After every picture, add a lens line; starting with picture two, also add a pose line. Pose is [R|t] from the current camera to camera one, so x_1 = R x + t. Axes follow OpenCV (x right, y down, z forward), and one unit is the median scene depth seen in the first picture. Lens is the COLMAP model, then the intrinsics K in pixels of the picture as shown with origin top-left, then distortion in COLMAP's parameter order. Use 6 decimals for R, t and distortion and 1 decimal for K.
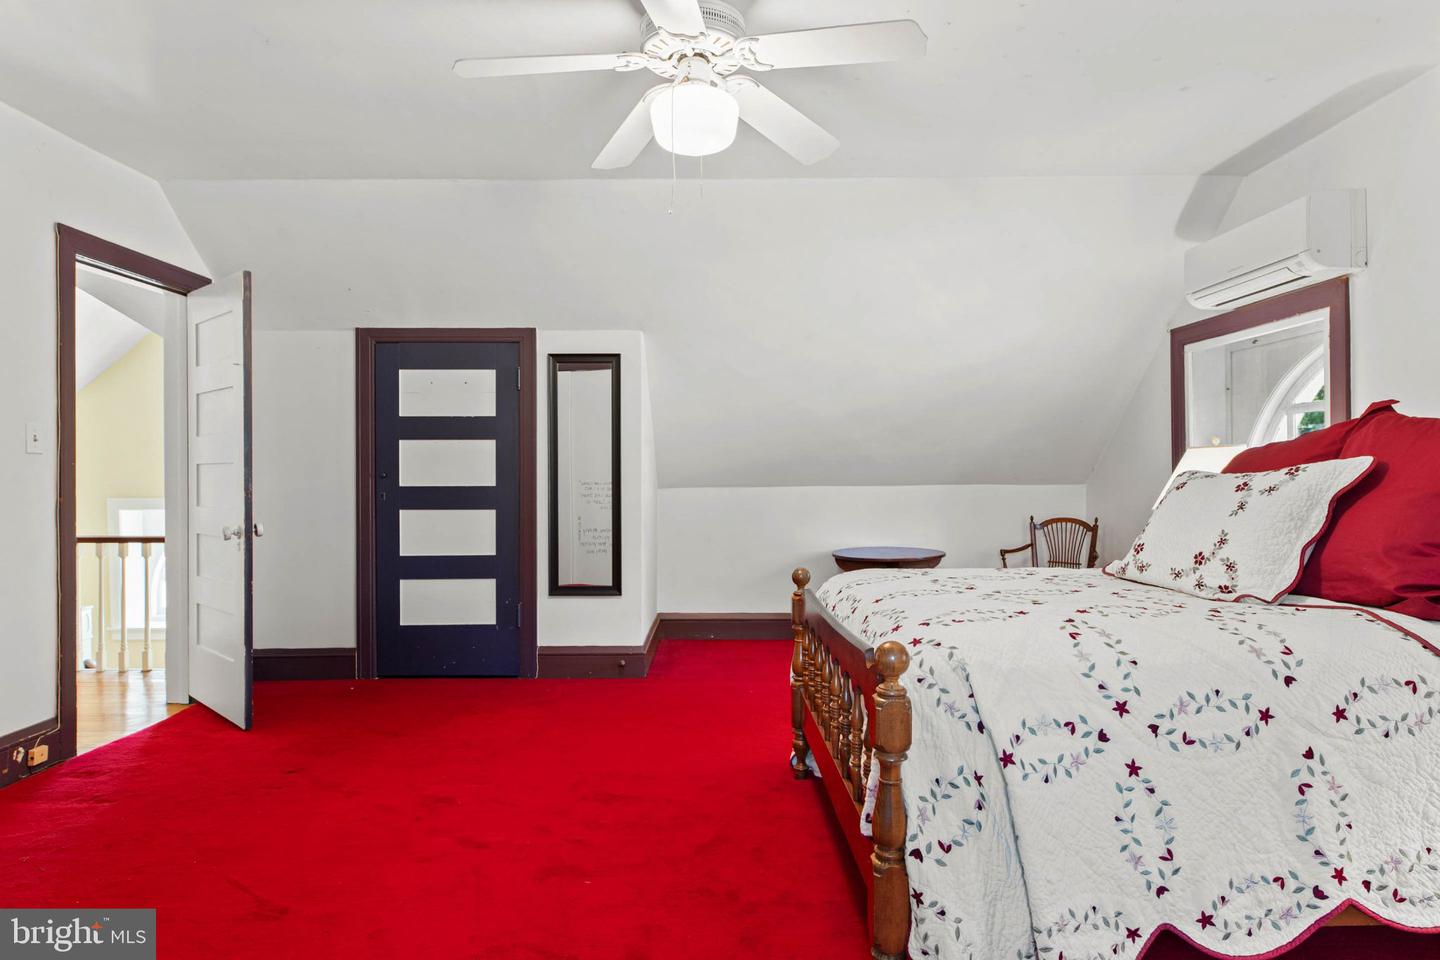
lens RADIAL K [[840.7, 0, 720.0], [0, 840.7, 480.0], [0, 0, 1]] dist [-0.001289, -0.000642]
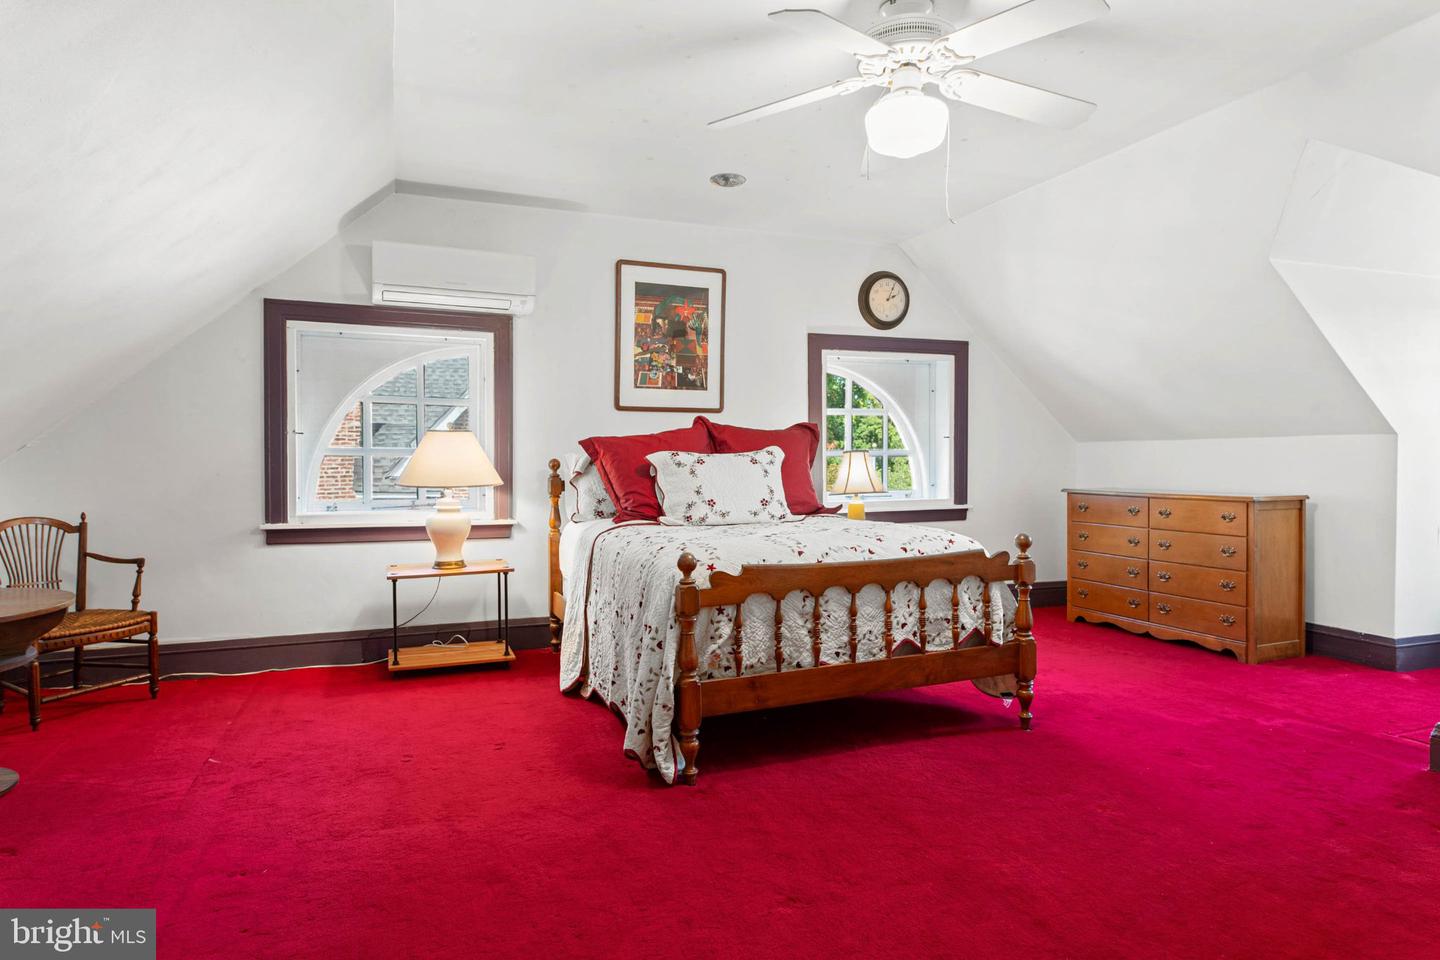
lens RADIAL K [[840.7, 0, 720.0], [0, 840.7, 480.0], [0, 0, 1]] dist [-0.001289, -0.000642]
pose [[-0.376270, -0.012913, 0.926420, -0.684983], [0.006492, 0.999842, 0.016573, 0.011872], [-0.926487, 0.012251, -0.376126, 1.184164]]
